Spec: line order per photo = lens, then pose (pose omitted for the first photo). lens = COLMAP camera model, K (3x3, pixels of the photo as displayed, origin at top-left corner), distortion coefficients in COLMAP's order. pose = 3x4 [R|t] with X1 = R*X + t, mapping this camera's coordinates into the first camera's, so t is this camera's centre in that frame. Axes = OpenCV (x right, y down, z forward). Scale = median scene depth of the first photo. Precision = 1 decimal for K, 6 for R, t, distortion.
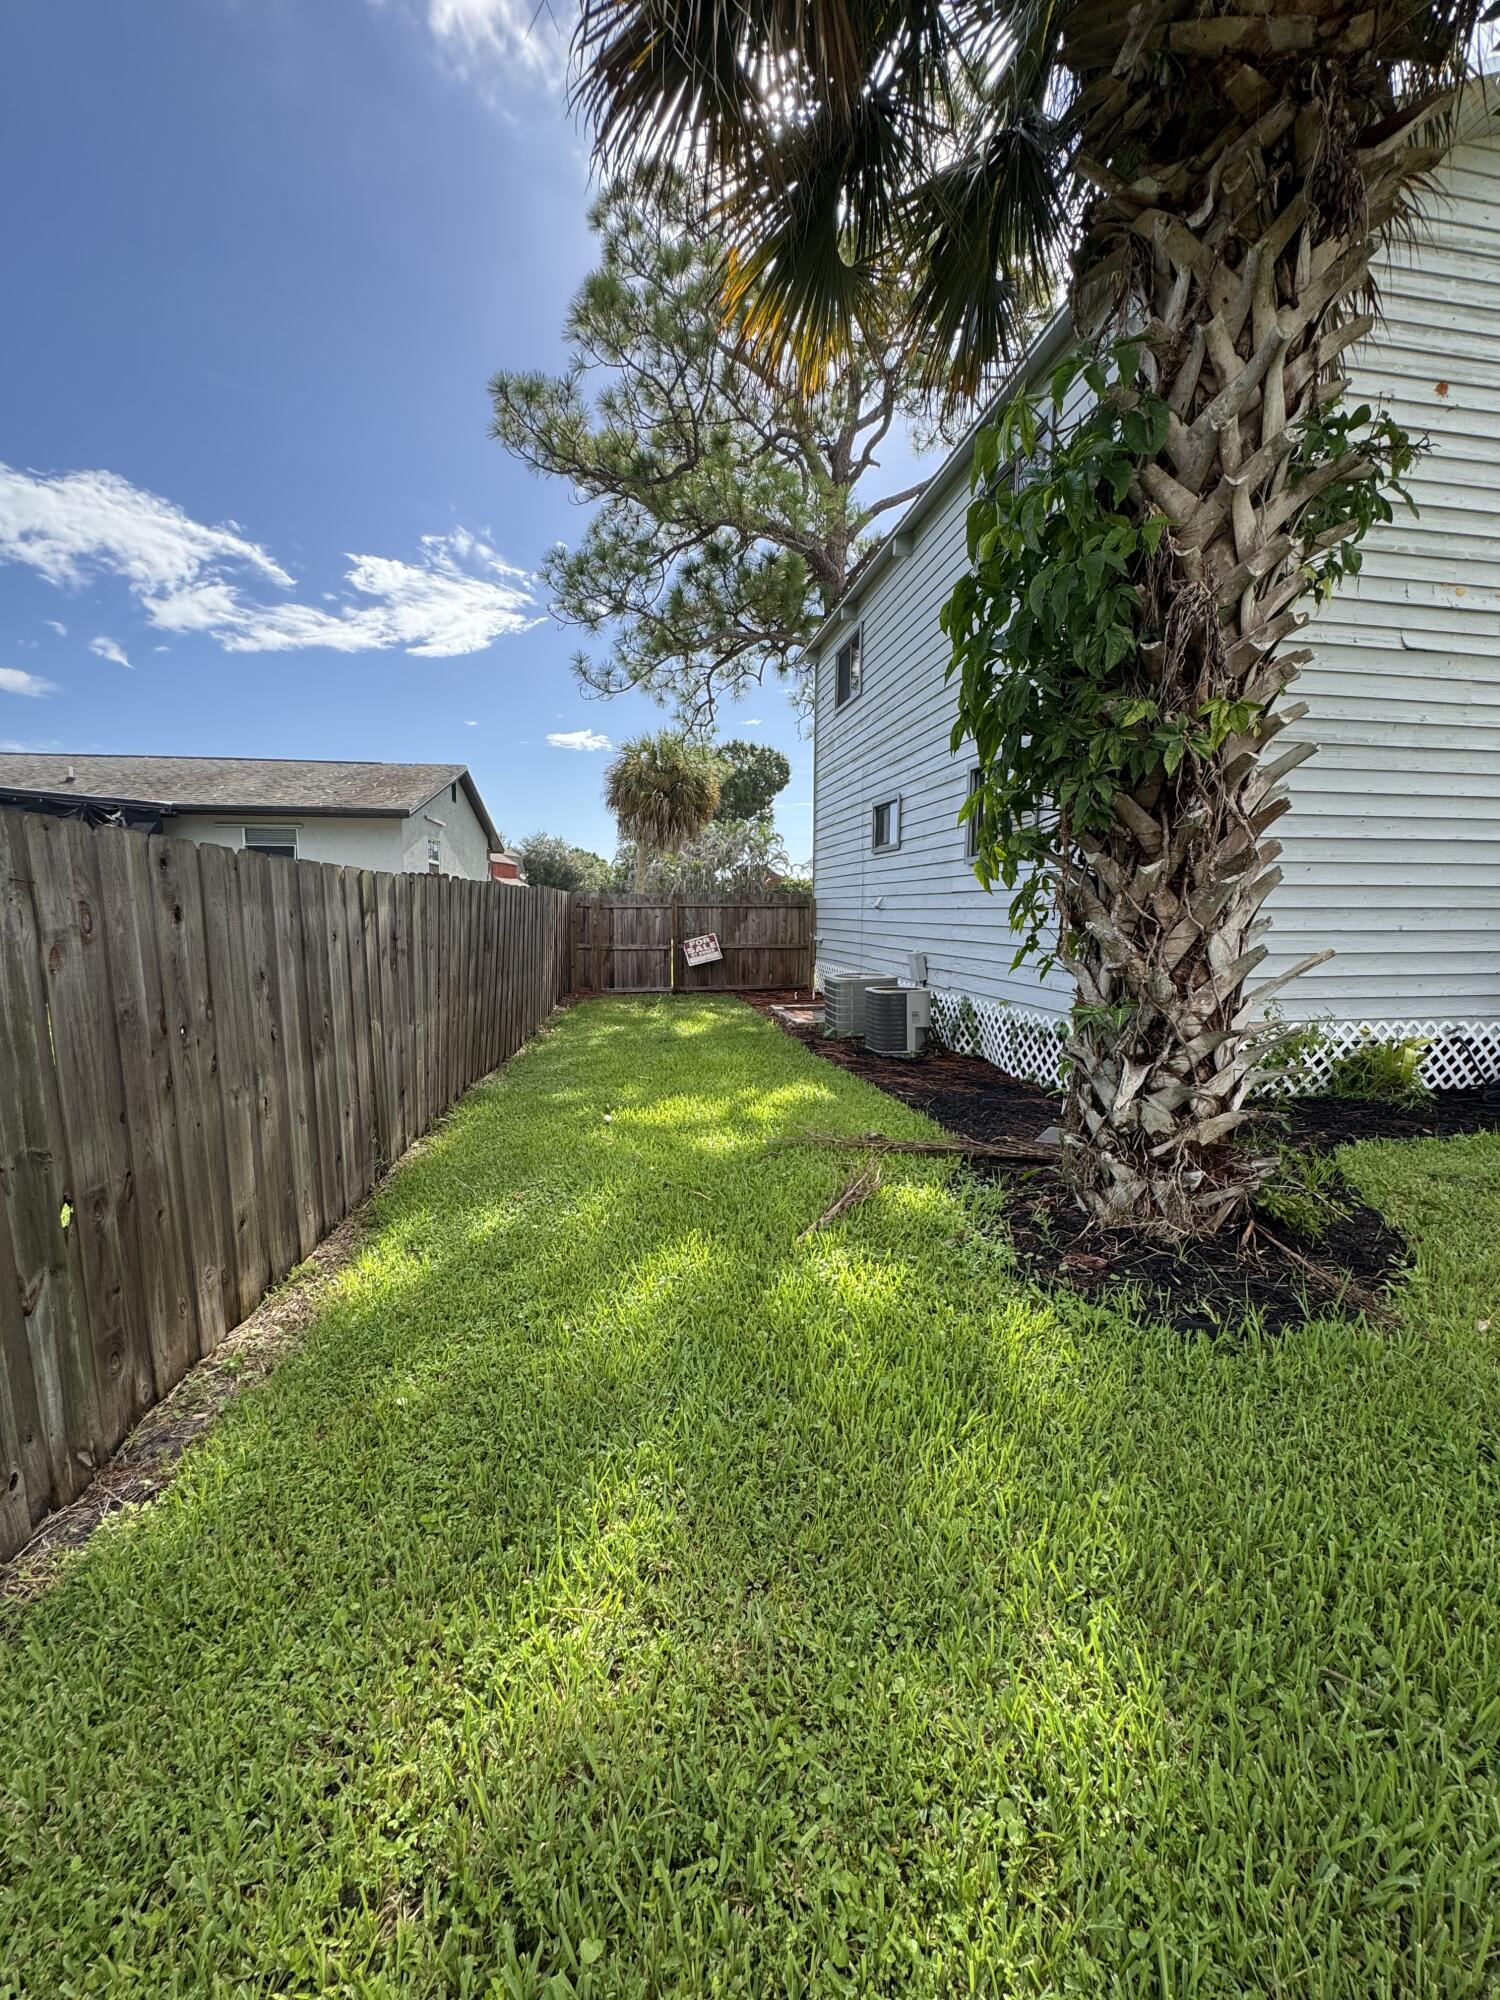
lens RADIAL K [[799.6, 0, 752.2], [0, 799.6, 998.0], [0, 0, 1]] dist [-0.001975, -0.000059]
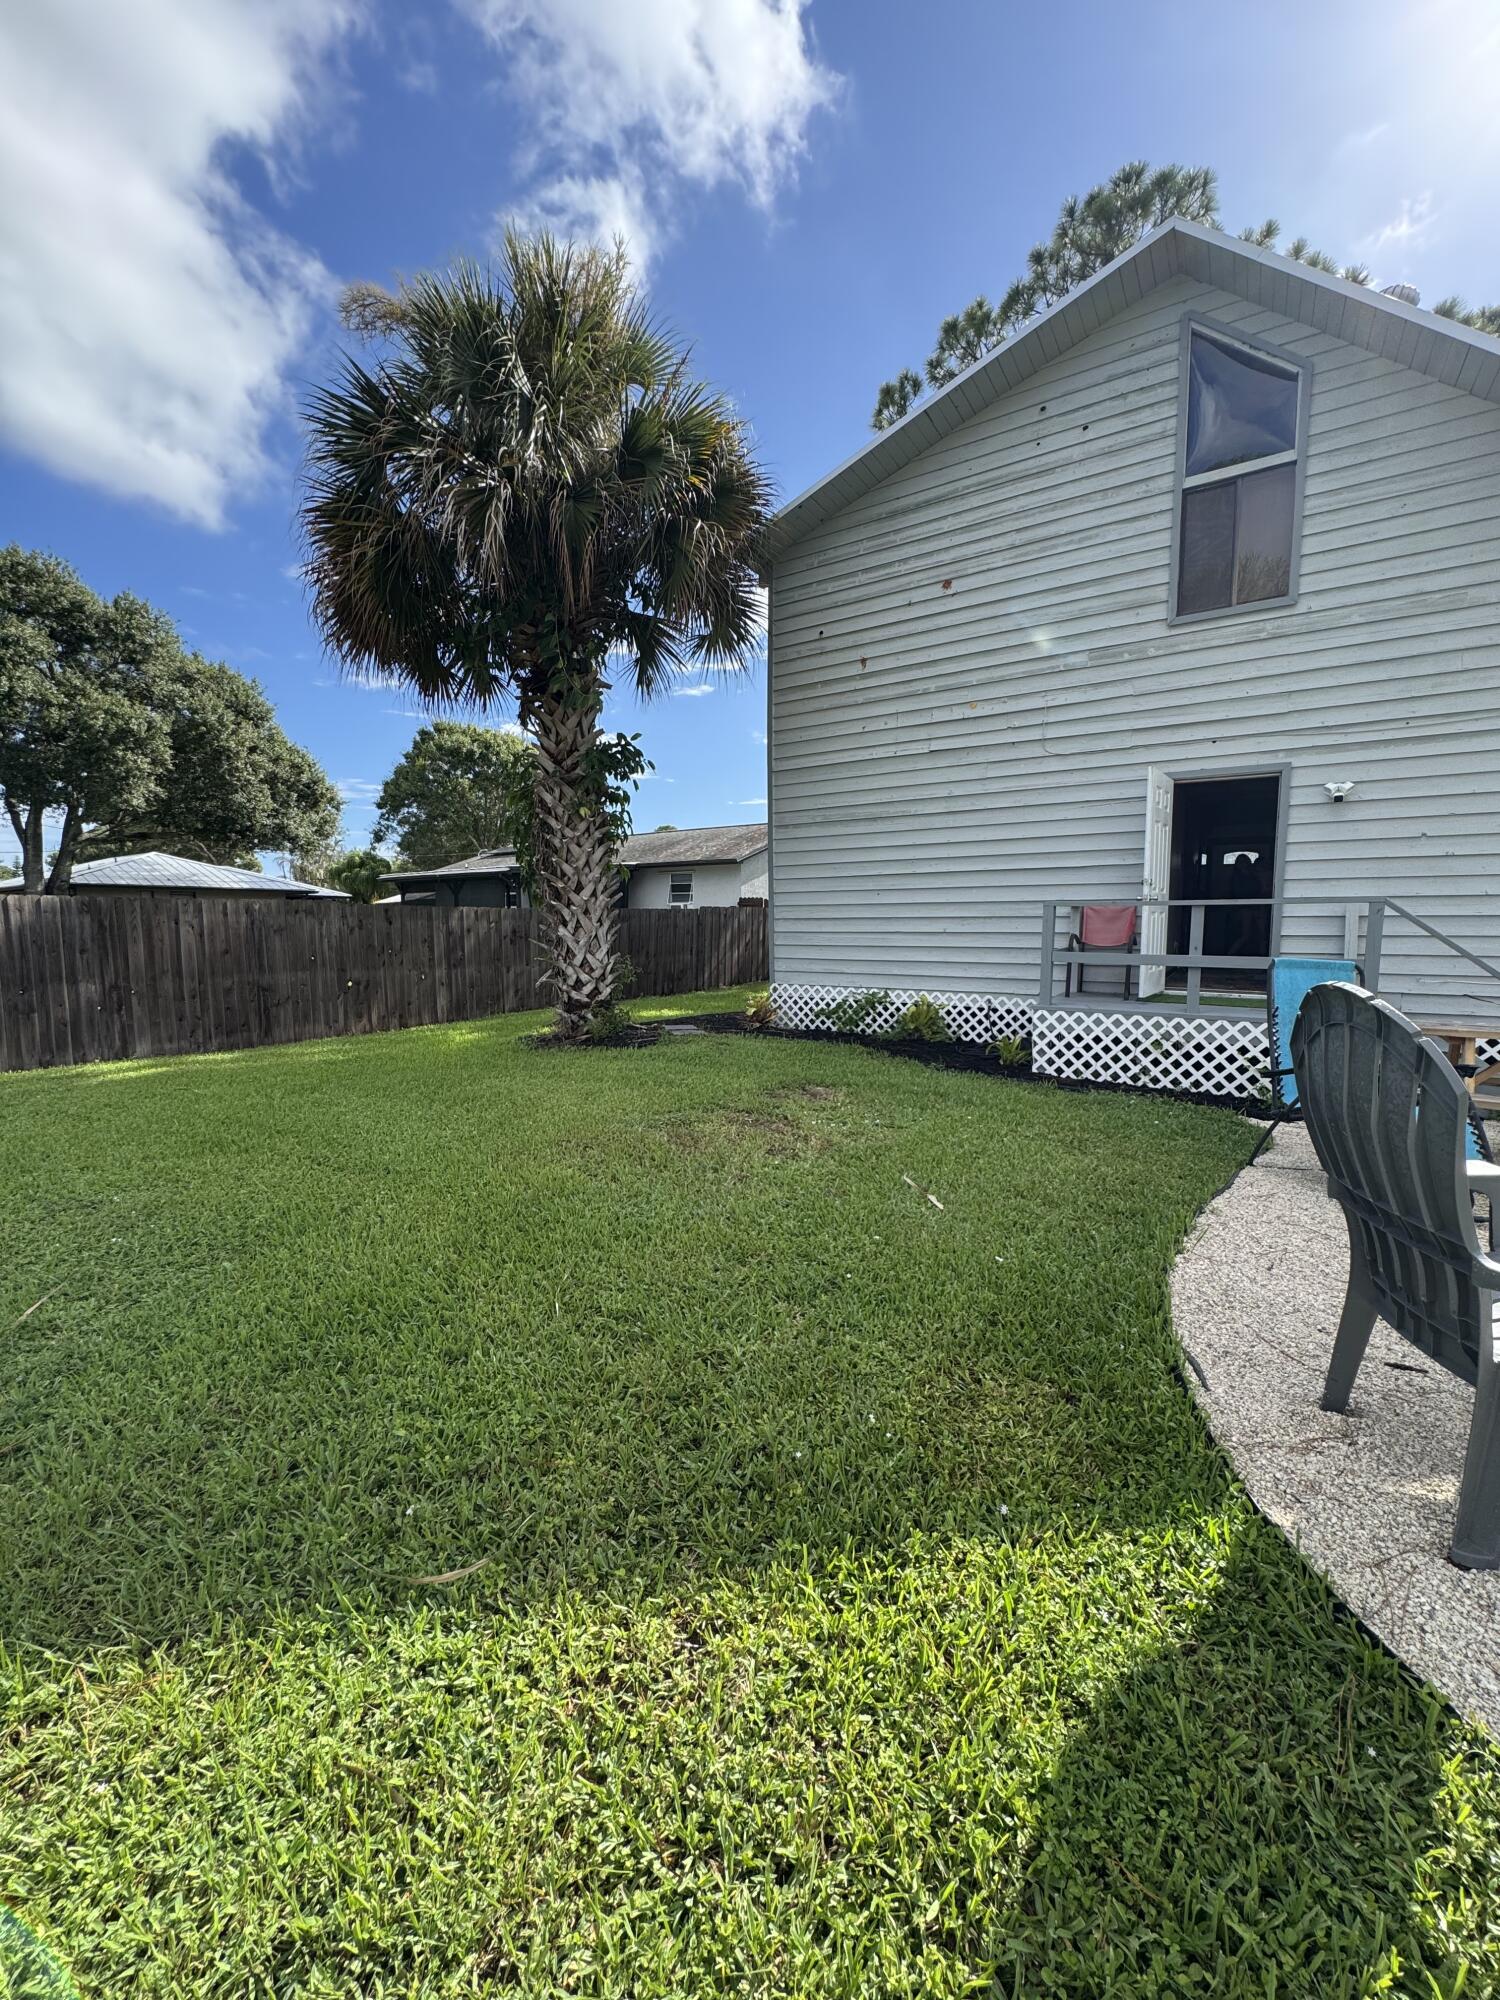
lens RADIAL K [[798.1, 0, 750.0], [0, 798.1, 997.4], [0, 0, 1]] dist [-0.000219, -0.000371]
pose [[0.738502, 0.058174, -0.671737, 1.566522], [-0.067700, 0.997634, 0.011969, 0.045261], [0.670844, 0.036637, 0.740693, -0.359288]]
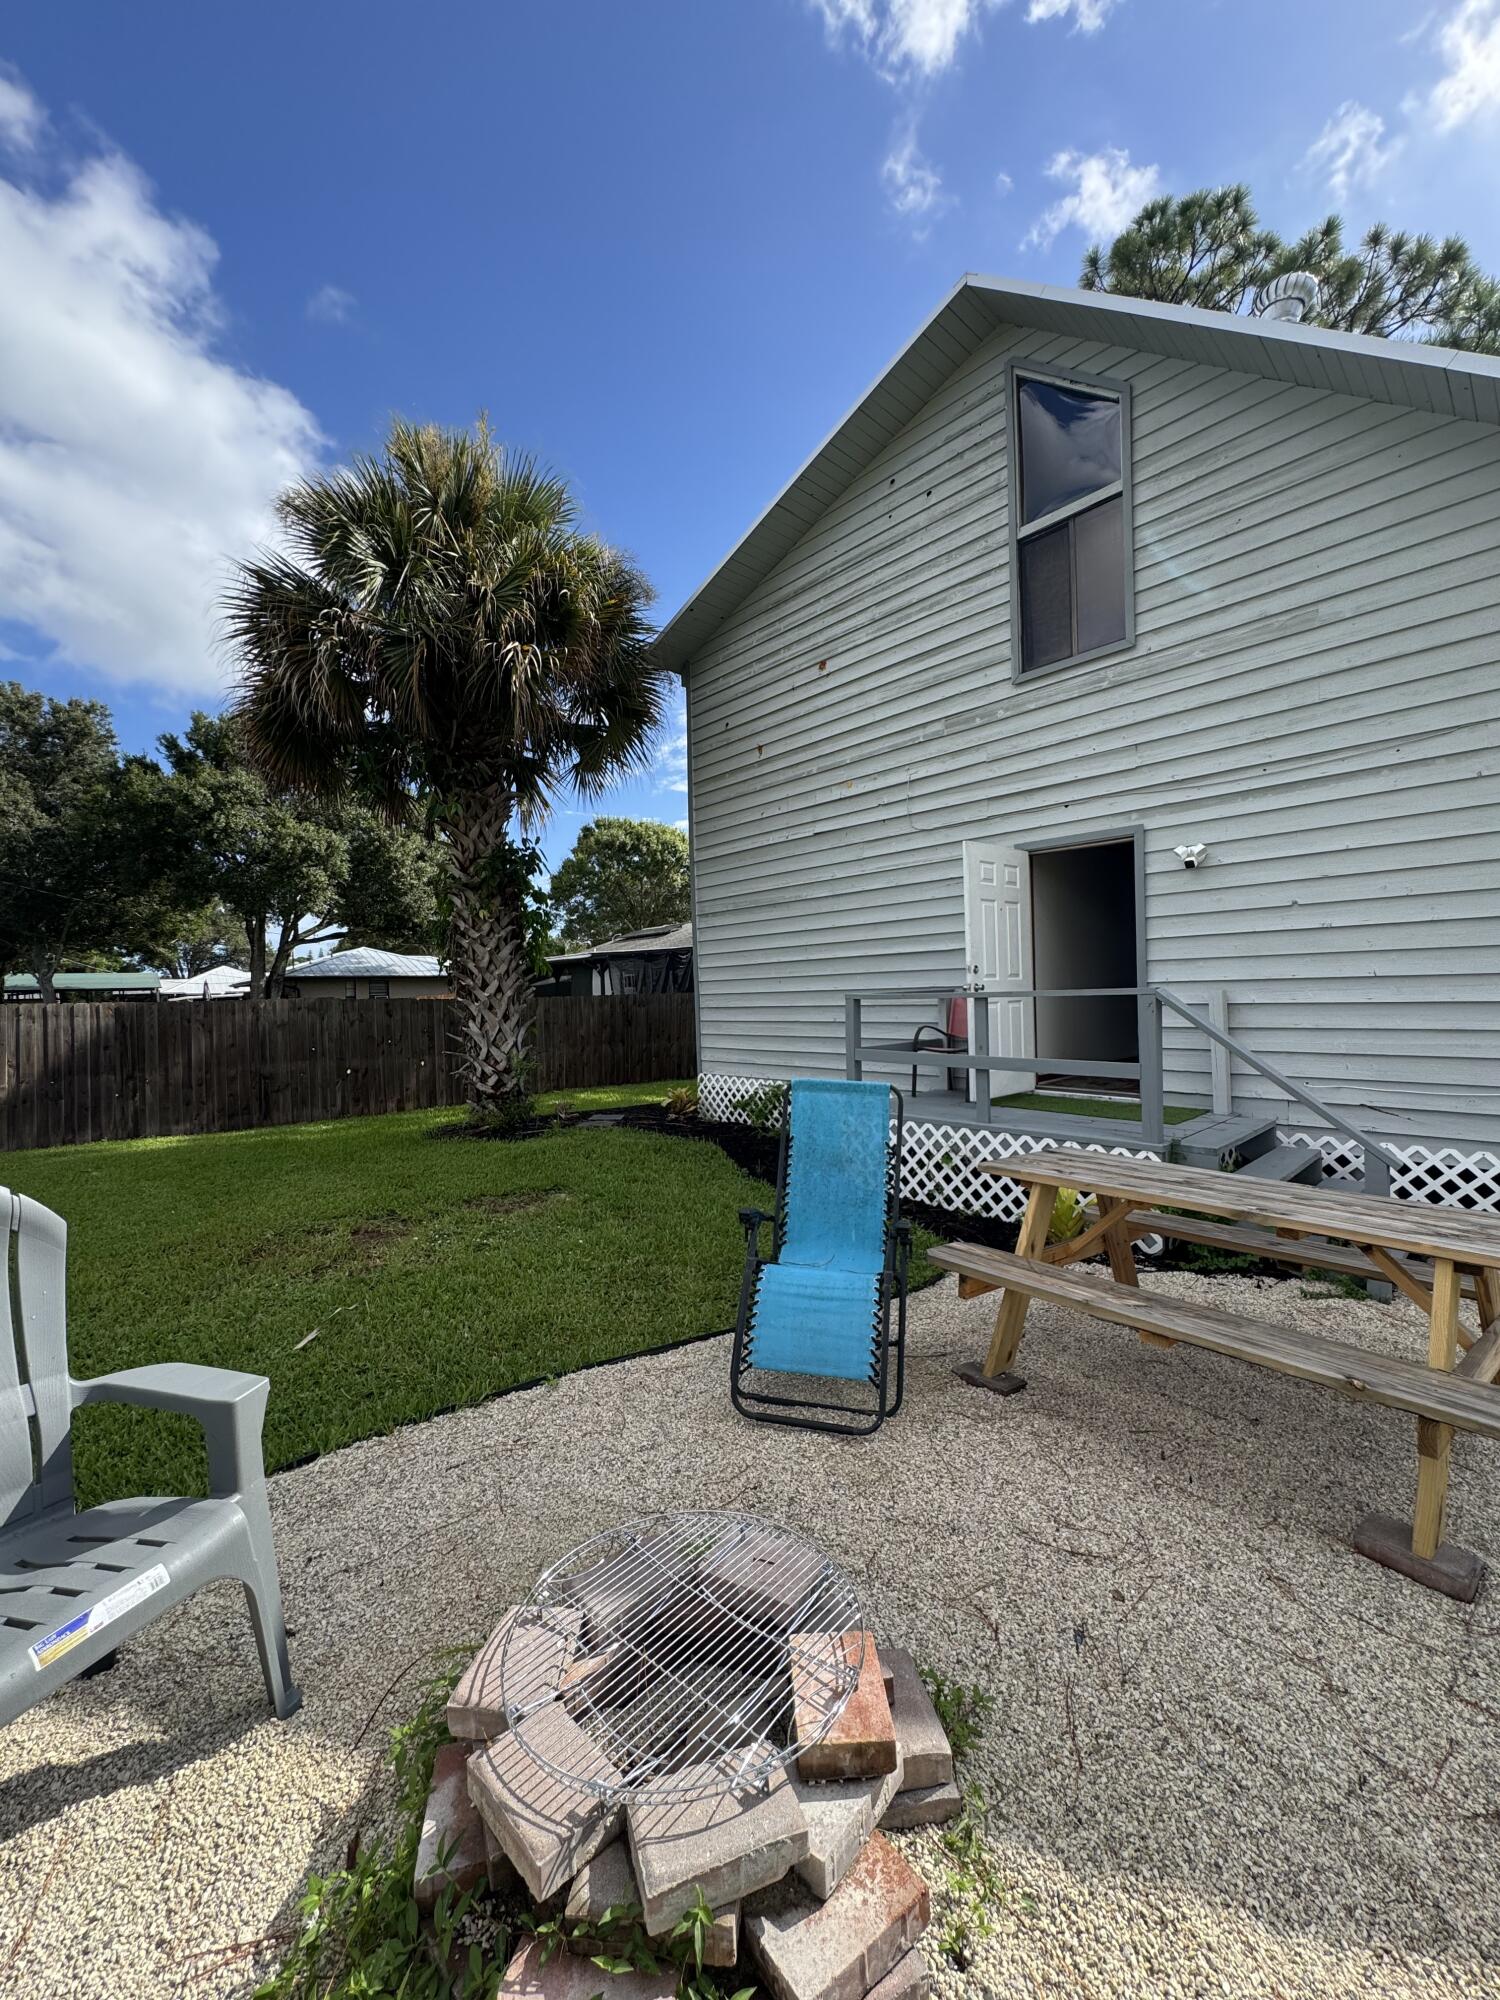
lens RADIAL K [[799.6, 0, 752.2], [0, 799.6, 998.0], [0, 0, 1]] dist [-0.001975, -0.000059]
pose [[0.545607, -0.013268, -0.837936, 1.923705], [-0.063339, 0.996362, -0.057019, -0.036893], [0.835644, 0.084184, 0.542782, 0.108569]]
